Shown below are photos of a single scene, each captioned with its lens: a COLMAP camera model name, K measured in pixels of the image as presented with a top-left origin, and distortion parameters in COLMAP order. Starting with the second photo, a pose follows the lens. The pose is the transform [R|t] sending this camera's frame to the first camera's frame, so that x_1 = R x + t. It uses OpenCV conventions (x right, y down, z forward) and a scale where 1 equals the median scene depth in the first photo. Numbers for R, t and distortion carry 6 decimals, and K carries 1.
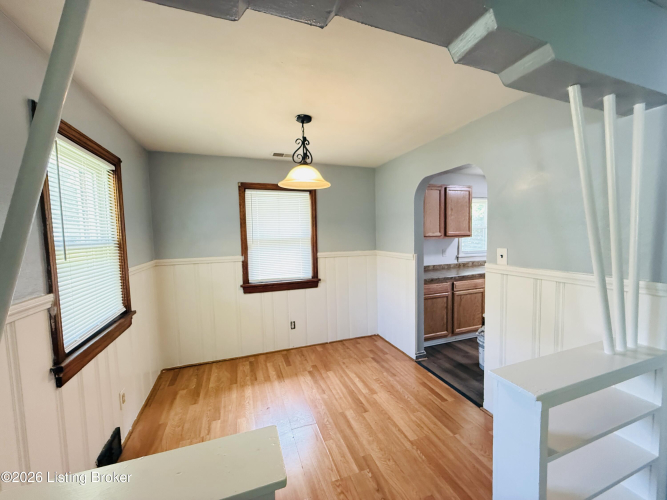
lens RADIAL K [[263.3, 0, 333.5], [0, 263.3, 250.0], [0, 0, 1]] dist [0.000780, 0.000057]
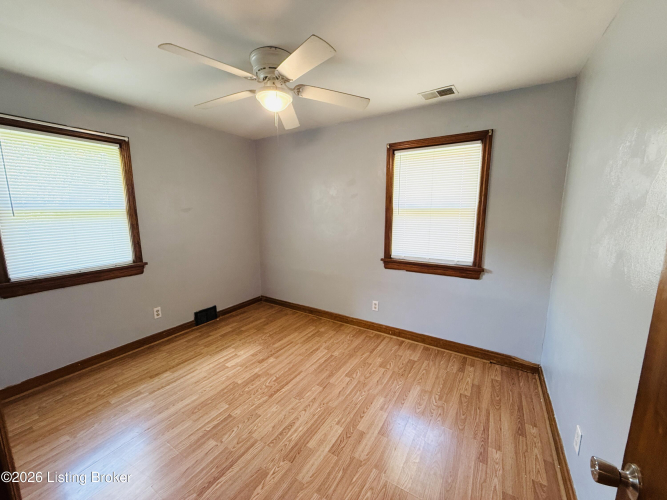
lens RADIAL K [[263.3, 0, 333.5], [0, 263.3, 250.0], [0, 0, 1]] dist [0.000780, 0.000057]
pose [[0.620638, 0.144360, -0.770694, 0.257866], [-0.052497, 0.988351, 0.142854, -0.020856], [0.782338, -0.048202, 0.620986, 0.288432]]
